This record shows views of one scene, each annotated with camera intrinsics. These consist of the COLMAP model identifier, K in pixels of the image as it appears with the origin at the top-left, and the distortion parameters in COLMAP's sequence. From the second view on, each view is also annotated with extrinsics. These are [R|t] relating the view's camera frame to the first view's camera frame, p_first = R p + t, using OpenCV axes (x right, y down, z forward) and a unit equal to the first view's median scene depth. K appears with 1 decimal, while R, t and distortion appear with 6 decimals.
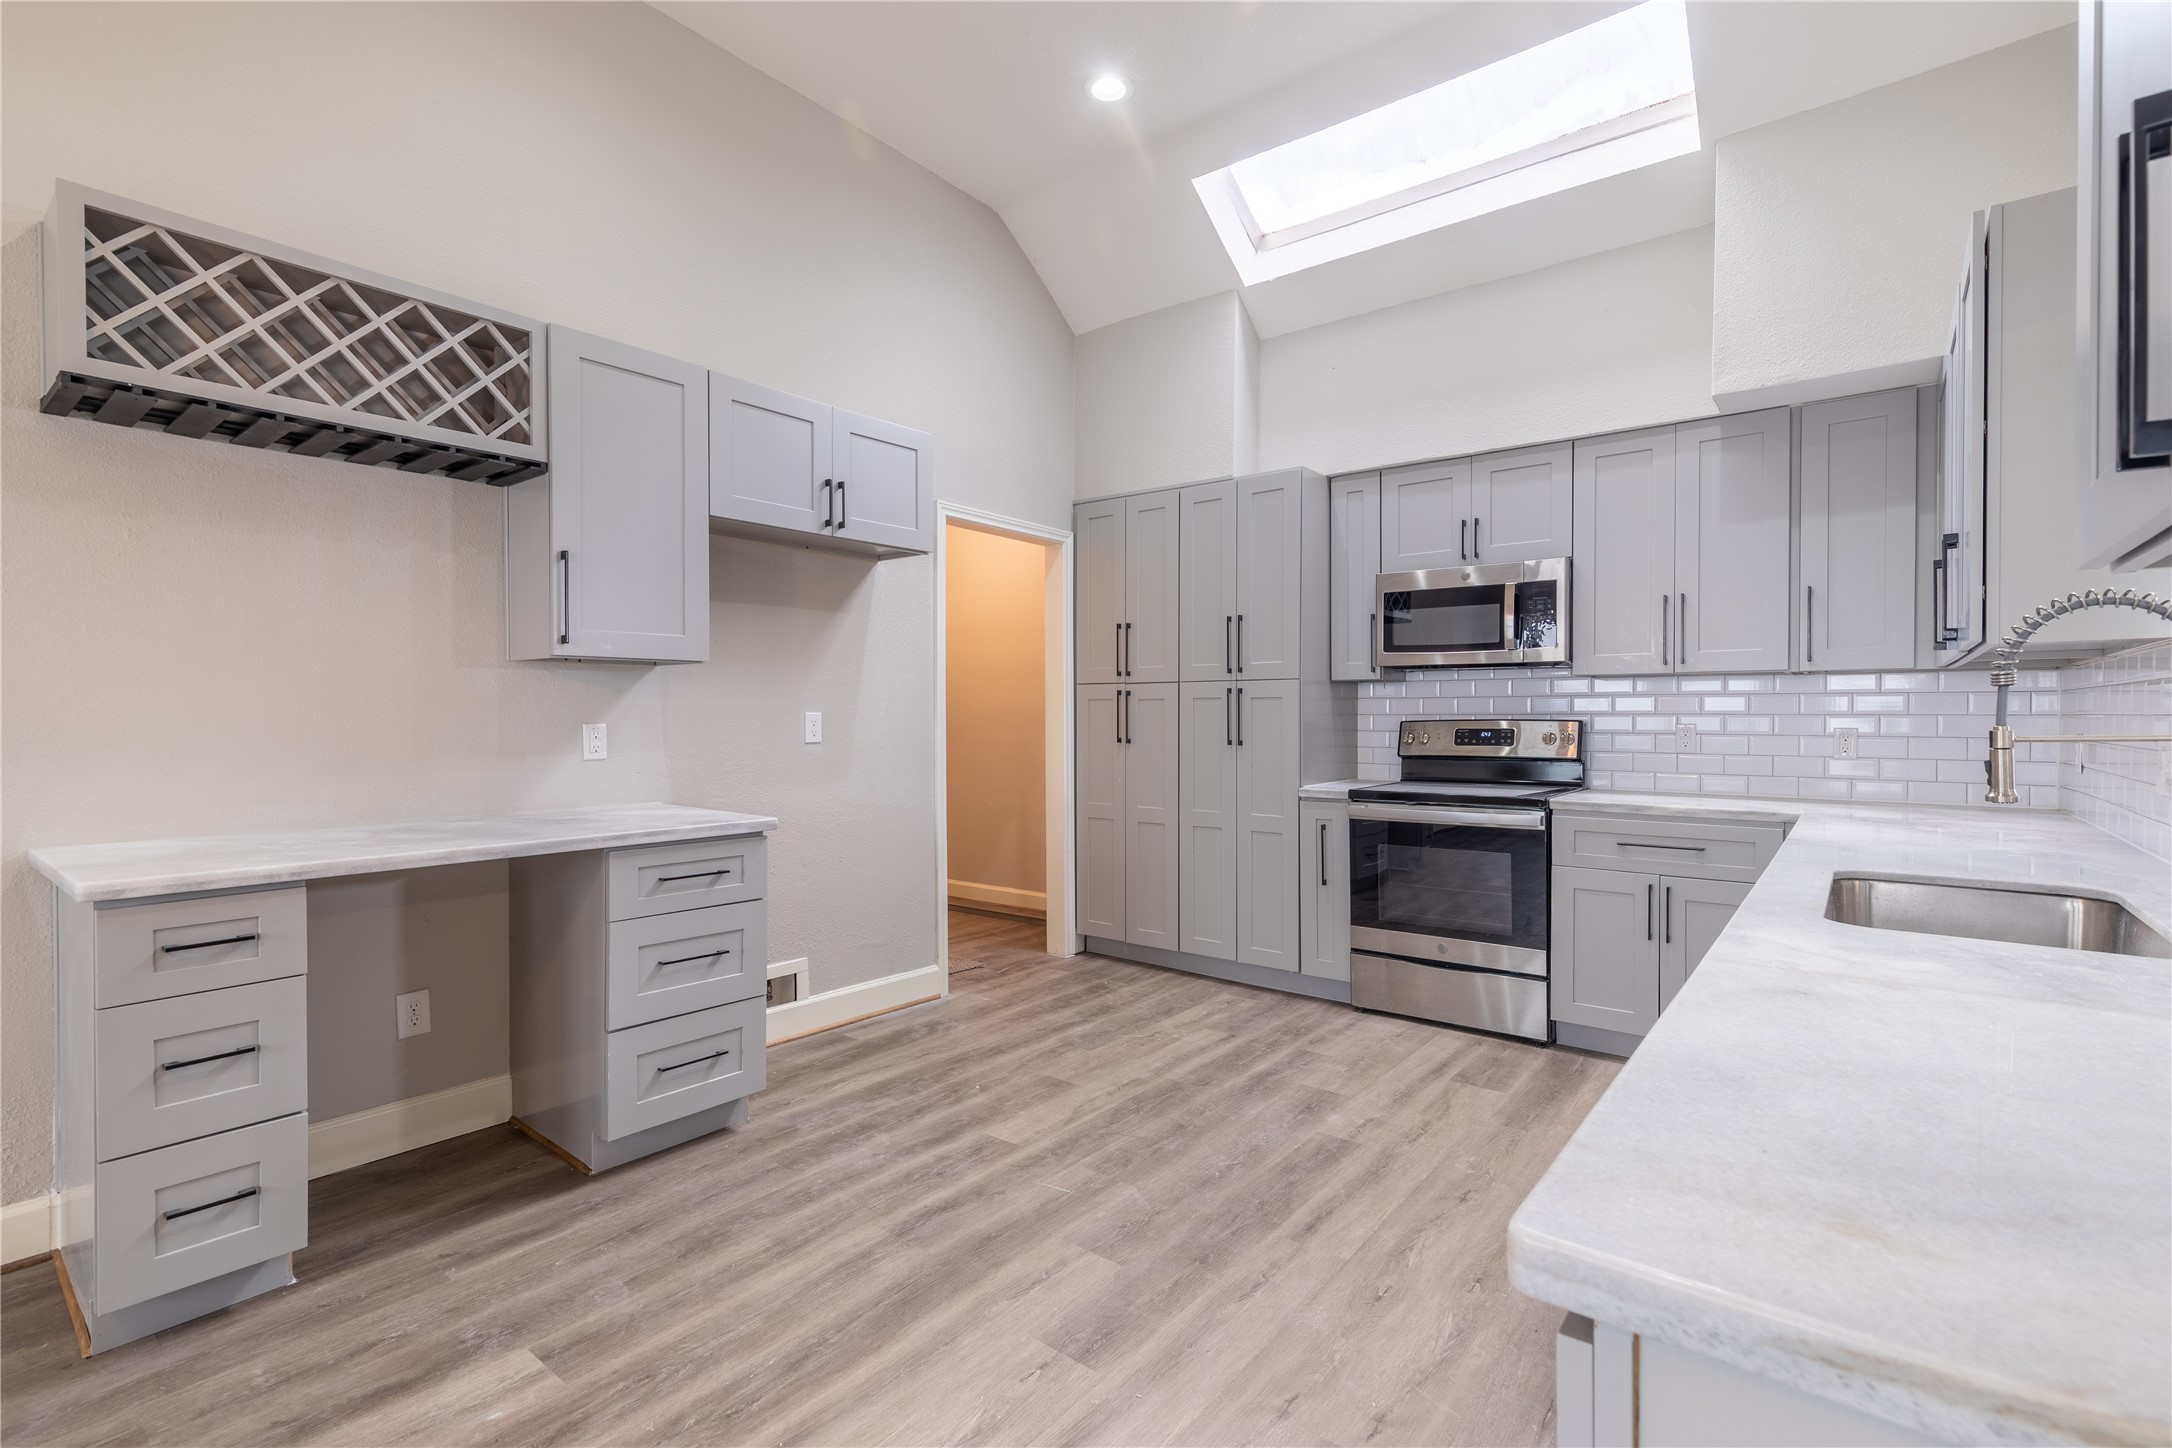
lens RADIAL K [[988.8, 0, 1094.3], [0, 988.8, 717.7], [0, 0, 1]] dist [0.009684, -0.004358]
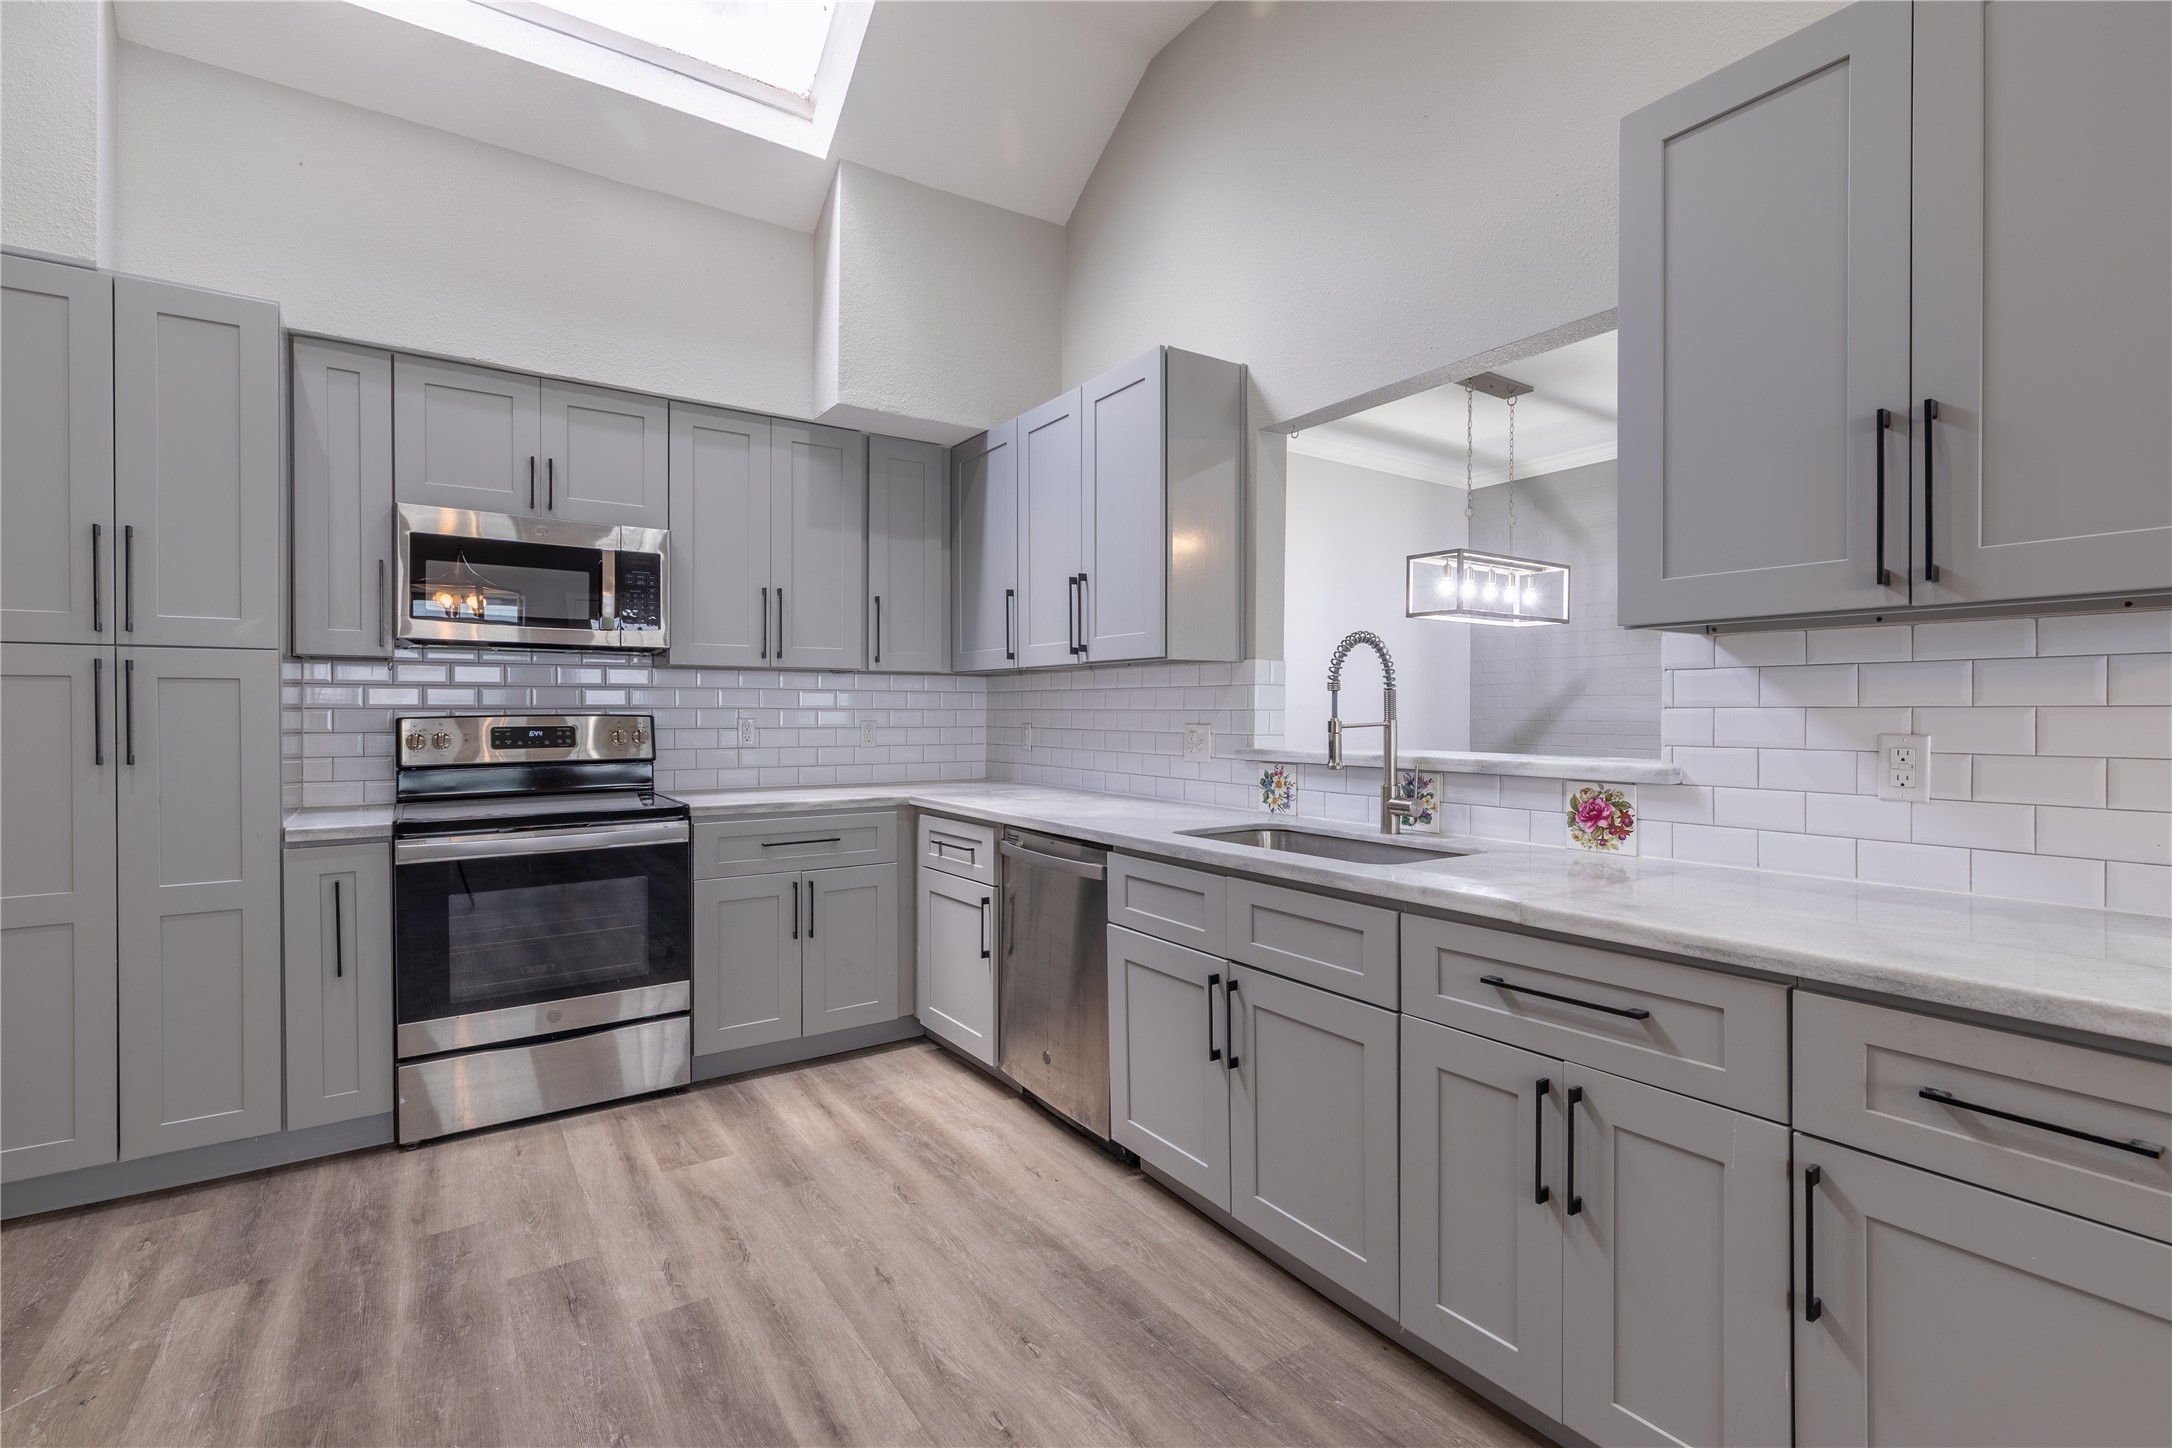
lens RADIAL K [[988.8, 0, 1085.1], [0, 988.8, 712.6], [0, 0, 1]] dist [0.009684, -0.004358]
pose [[0.296904, -0.003799, 0.954900, -0.269843], [0.001402, 0.999993, 0.003542, -0.002697], [-0.954906, 0.000287, 0.296907, 0.404863]]
